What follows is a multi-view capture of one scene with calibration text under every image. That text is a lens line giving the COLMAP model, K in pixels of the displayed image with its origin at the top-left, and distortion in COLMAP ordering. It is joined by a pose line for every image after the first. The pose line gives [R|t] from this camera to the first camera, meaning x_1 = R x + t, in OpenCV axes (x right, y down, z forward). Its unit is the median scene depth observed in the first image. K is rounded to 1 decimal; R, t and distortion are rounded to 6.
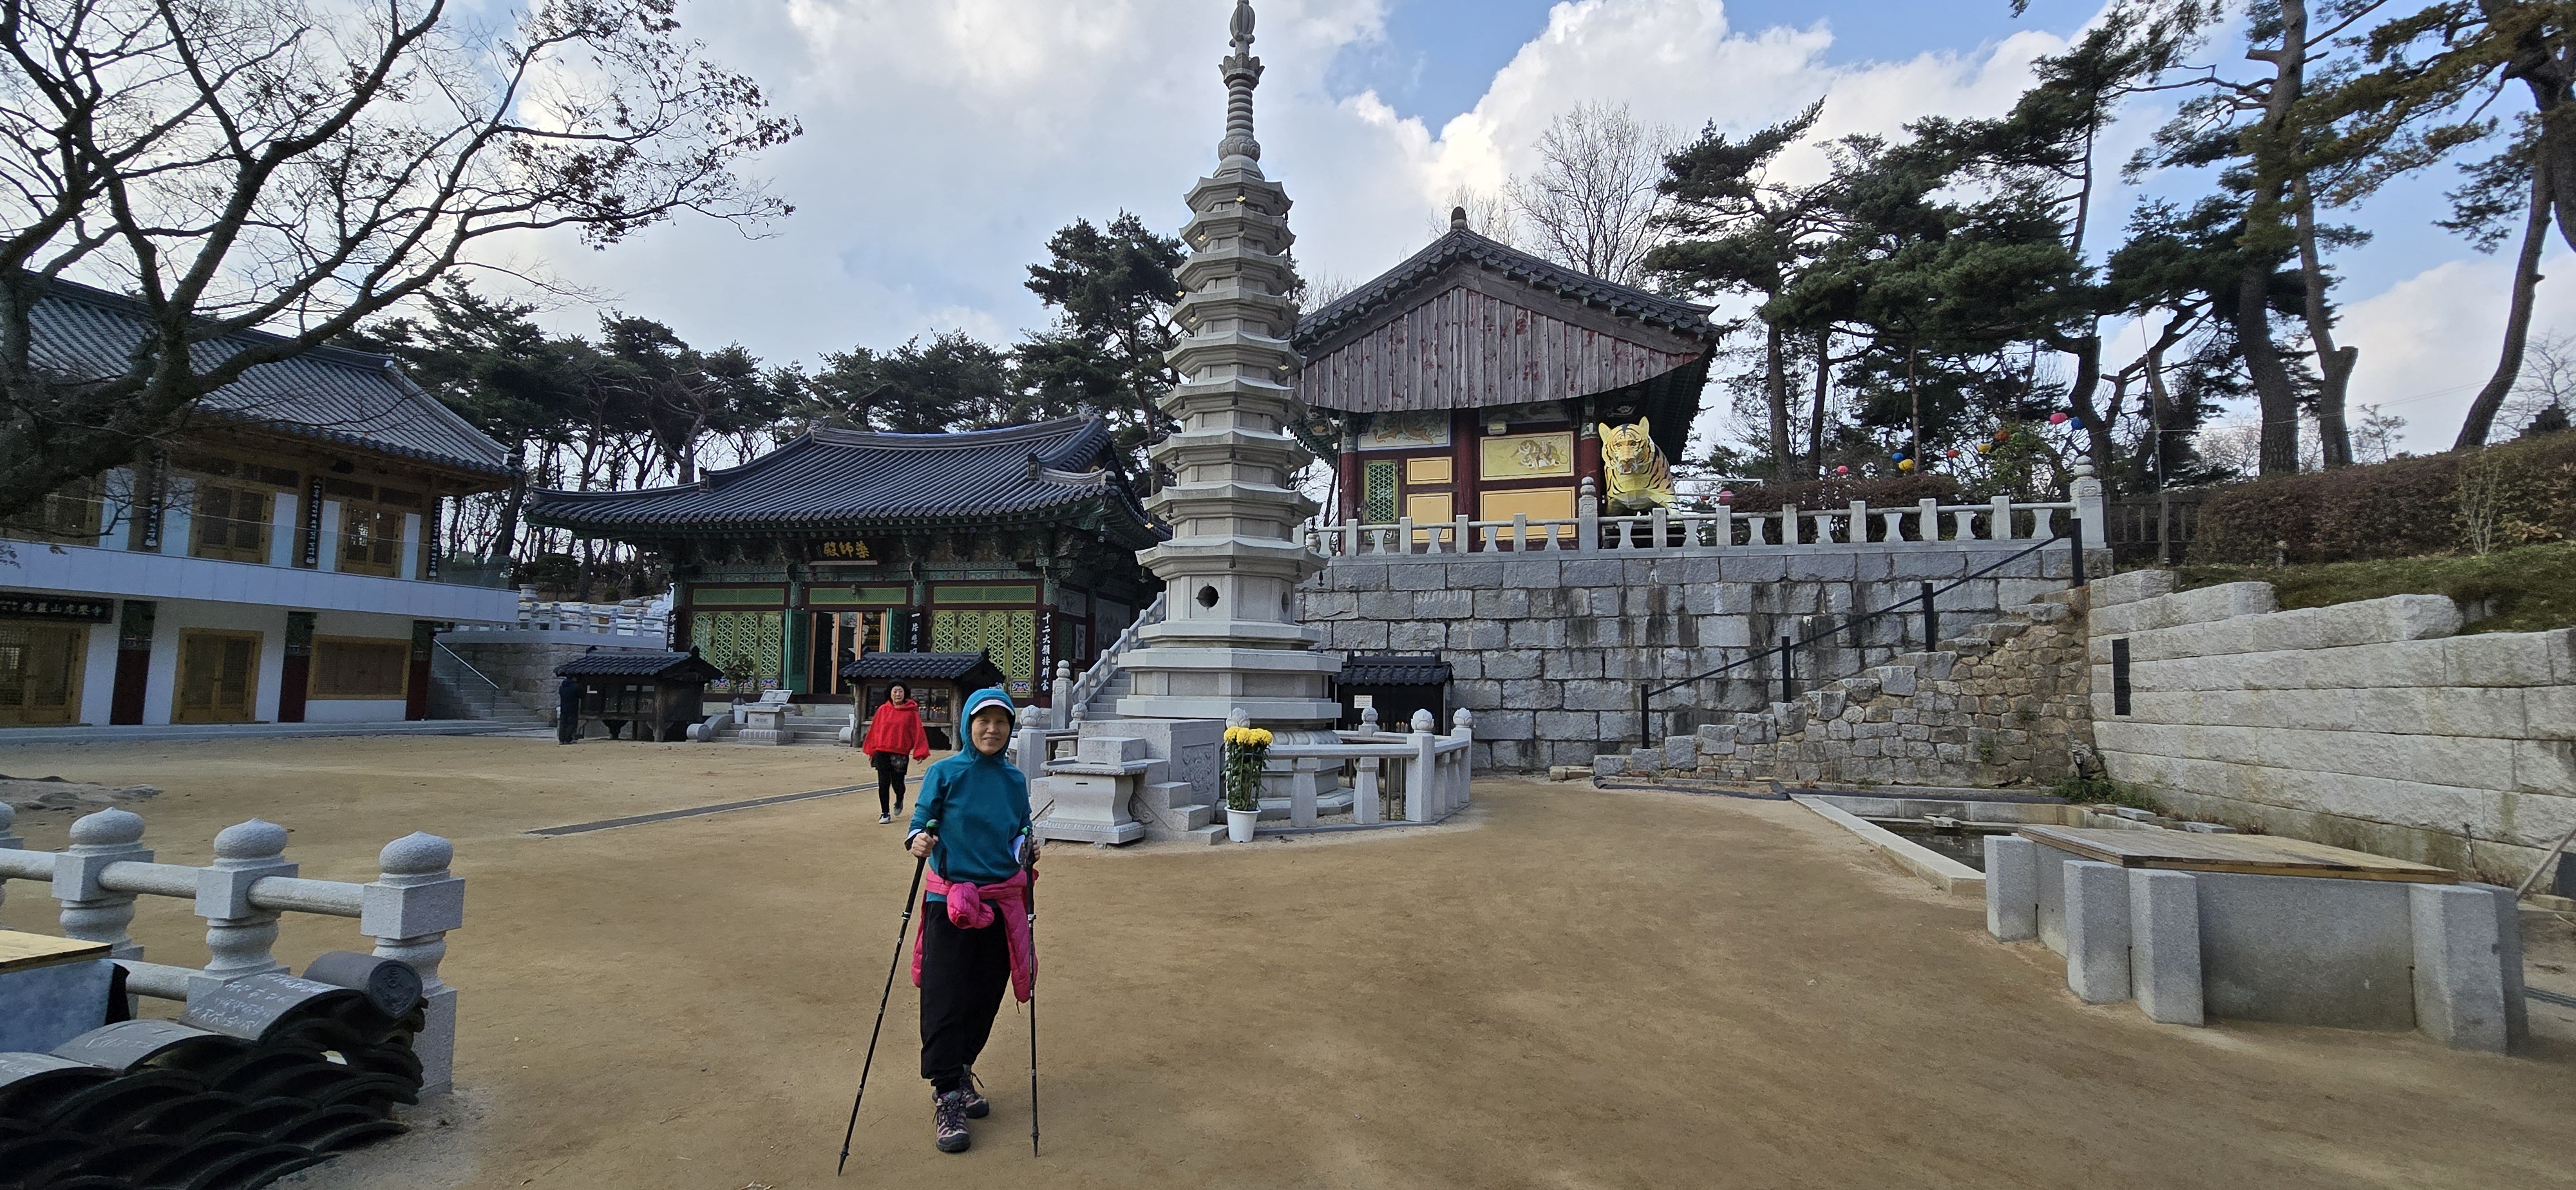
lens RADIAL K [[1037.4, 0, 1260.7], [0, 1037.4, 602.8], [0, 0, 1]] dist [0.000643, 0.000368]
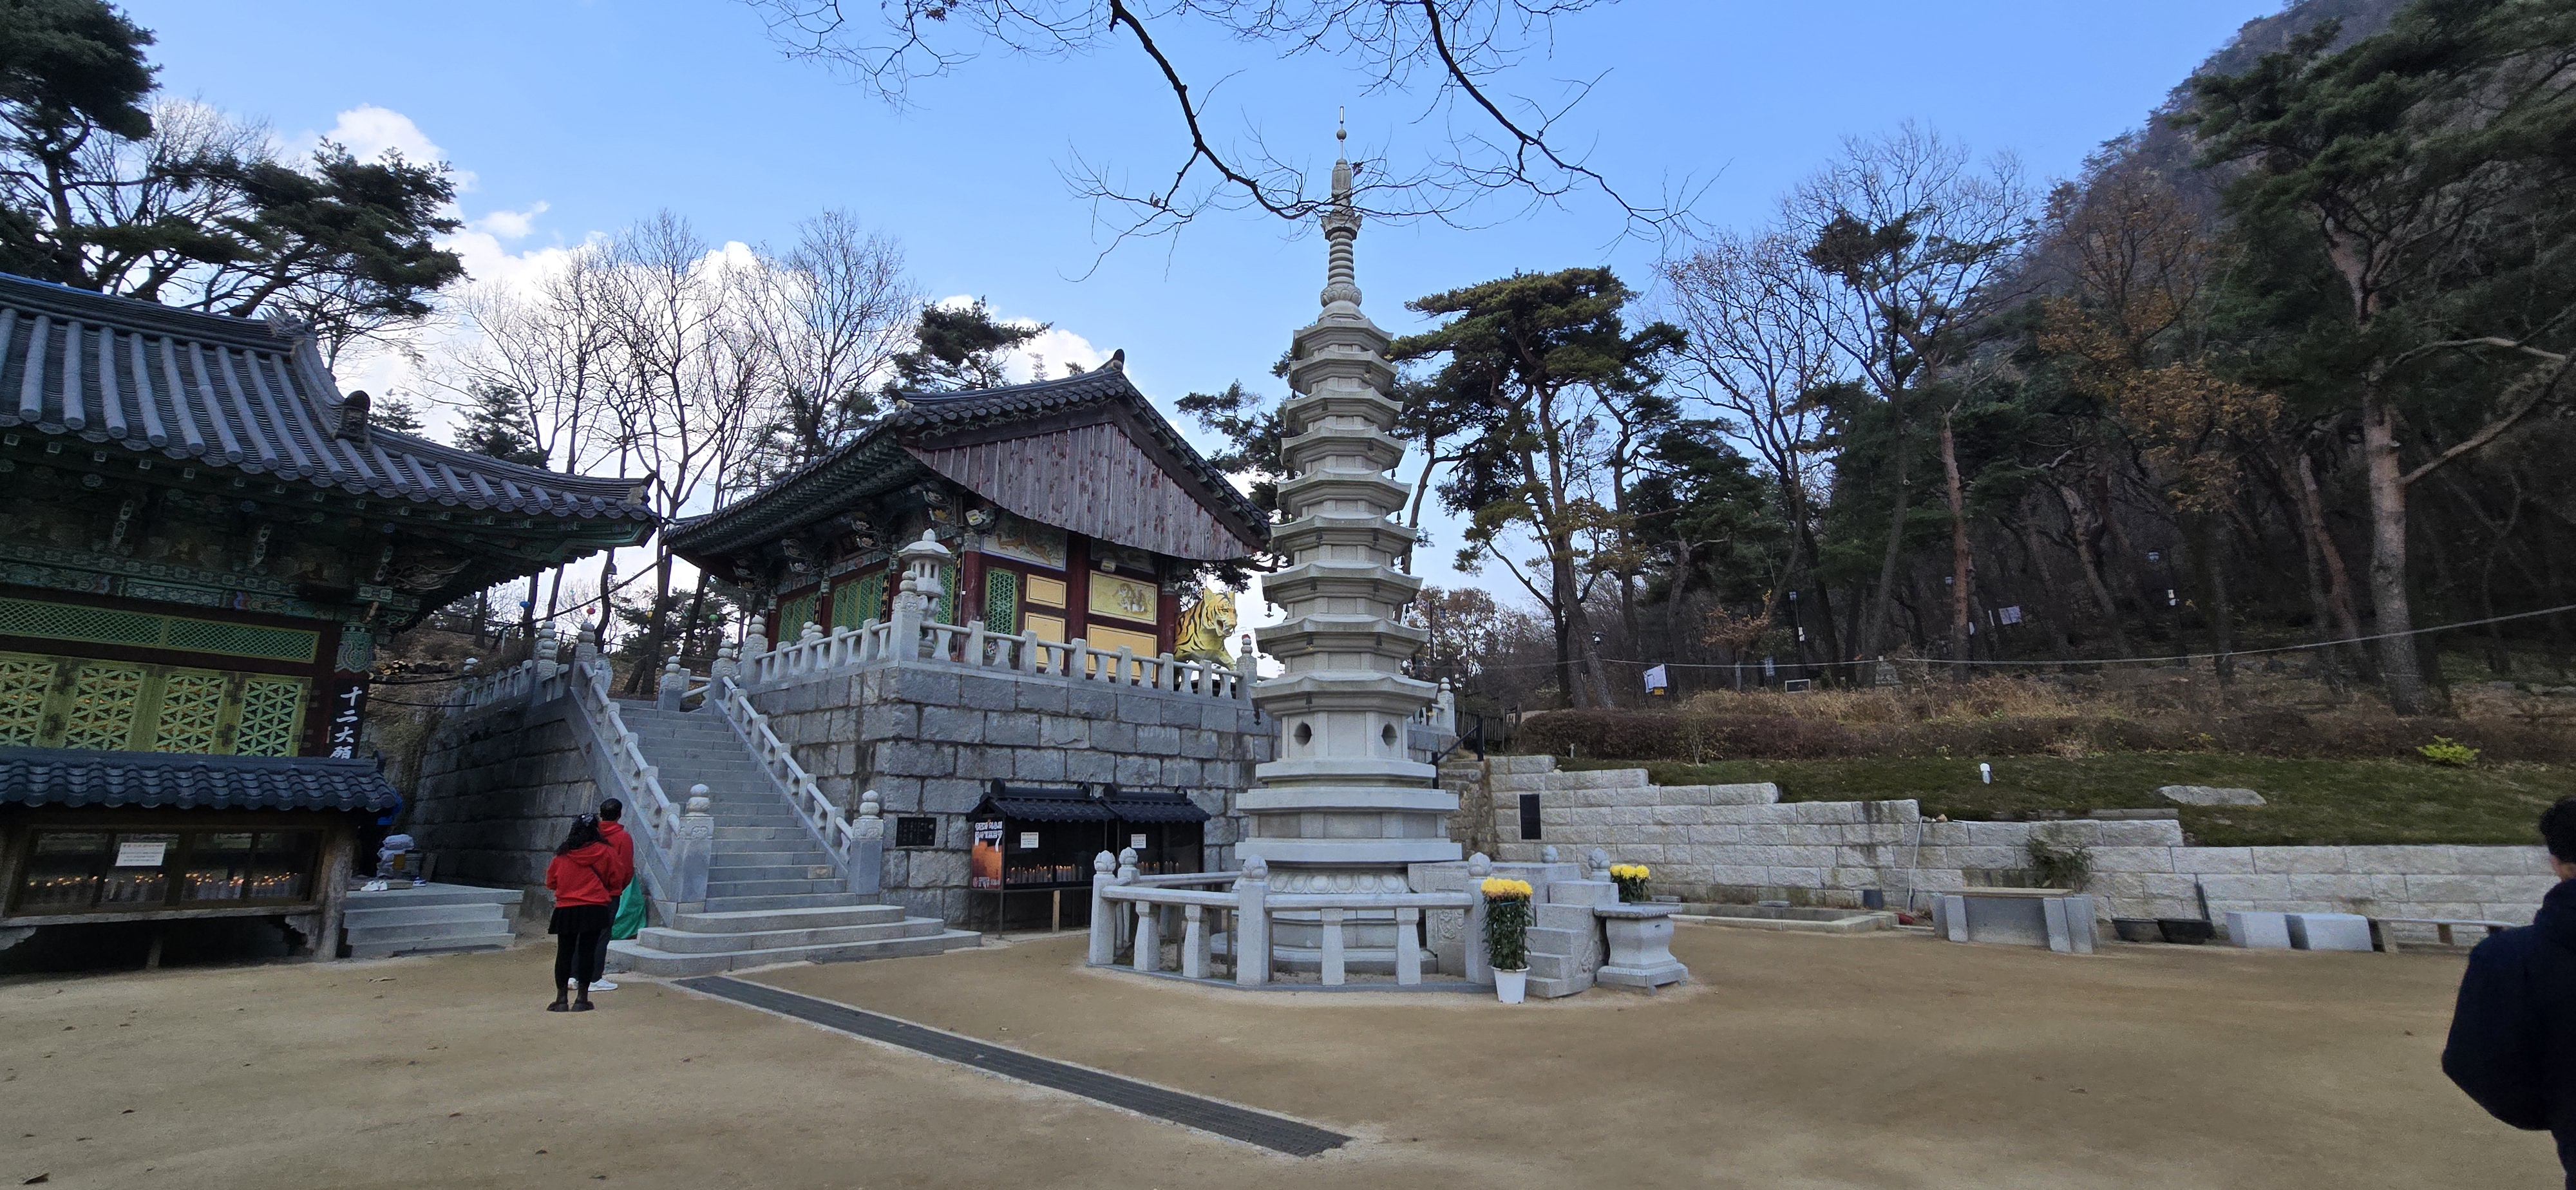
lens RADIAL K [[1048.6, 0, 1260.0], [0, 1048.6, 604.0], [0, 0, 1]] dist [-0.003404, 0.000372]
pose [[0.429636, 0.179206, 0.885041, -0.498150], [-0.073803, 0.983799, -0.163376, 0.021668], [-0.899981, 0.004873, 0.435901, 0.336303]]
